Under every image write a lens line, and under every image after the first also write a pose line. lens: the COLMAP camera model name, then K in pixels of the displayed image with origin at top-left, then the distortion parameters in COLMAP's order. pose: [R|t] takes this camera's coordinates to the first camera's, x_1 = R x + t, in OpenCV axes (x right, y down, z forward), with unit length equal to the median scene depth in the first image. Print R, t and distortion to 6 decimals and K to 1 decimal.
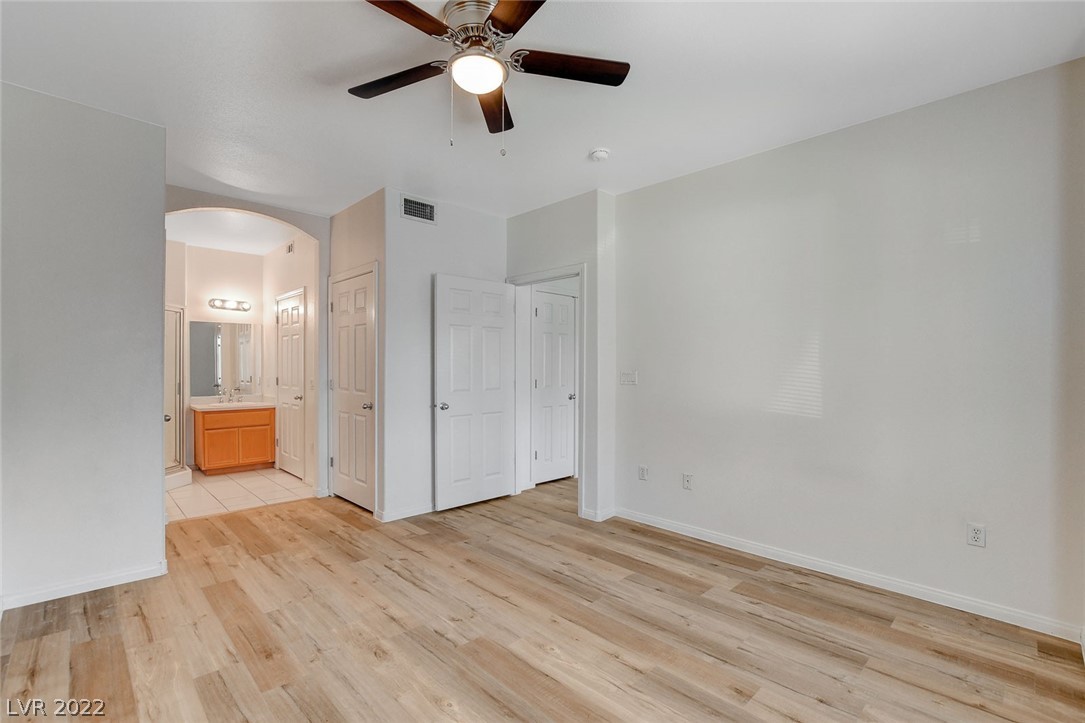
lens RADIAL K [[487.3, 0, 534.6], [0, 487.3, 352.8], [0, 0, 1]] dist [-0.013685, 0.000523]
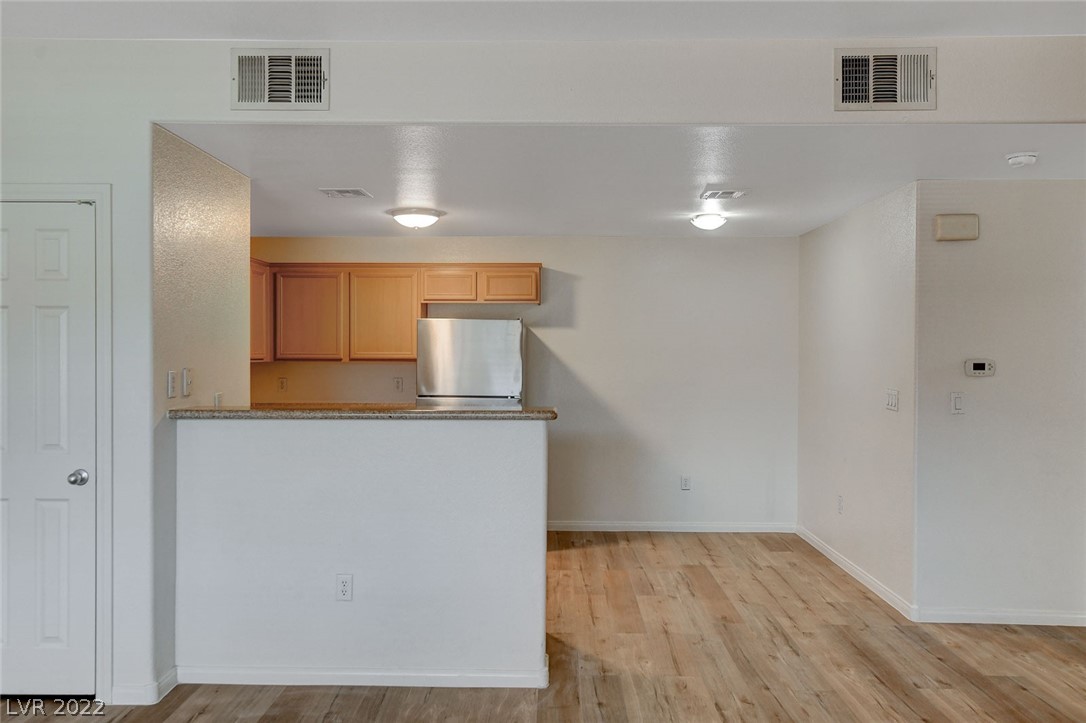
lens RADIAL K [[822.5, 0, 539.6], [0, 822.5, 359.8], [0, 0, 1]] dist [0.005407, 0.008799]
pose [[0.701467, 0.005589, -0.712680, 1.573214], [0.020672, 0.999389, 0.028184, -0.020006], [0.712402, -0.034503, 0.700923, 1.701164]]
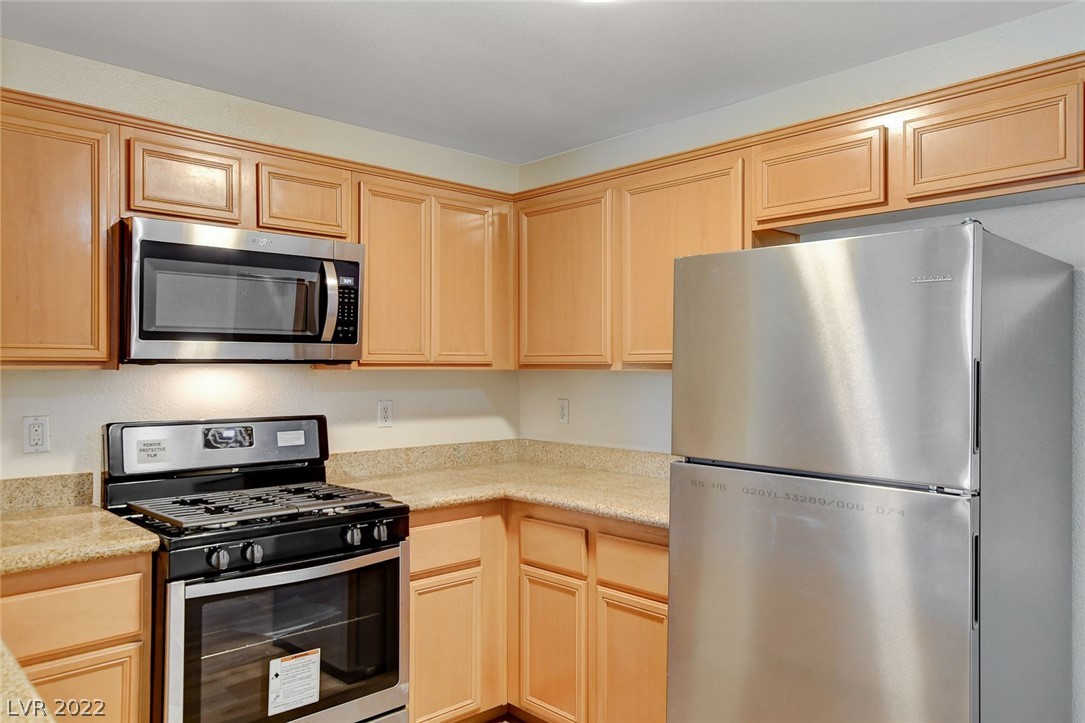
lens RADIAL K [[771.4, 0, 542.5], [0, 771.4, 361.5], [0, 0, 1]] dist [0.021362, 0.004642]
pose [[-0.017187, -0.008396, -0.999817, 0.555881], [0.028453, 0.999556, -0.008883, 0.037572], [0.999447, -0.028600, -0.016940, 2.917302]]
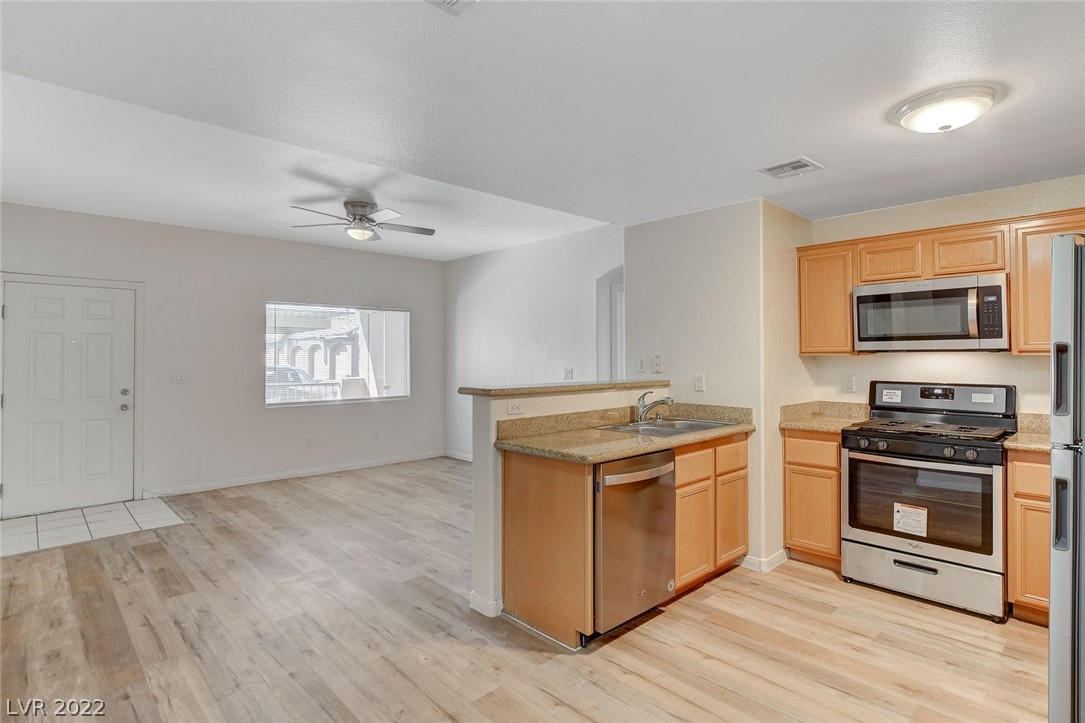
lens RADIAL K [[549.1, 0, 538.7], [0, 549.1, 348.9], [0, 0, 1]] dist [-0.007865, -0.000147]
pose [[-0.999882, -0.000233, 0.015331, 0.457686], [-0.000930, 0.998966, -0.045460, 0.072229], [-0.015305, -0.045469, -0.998848, 3.807343]]
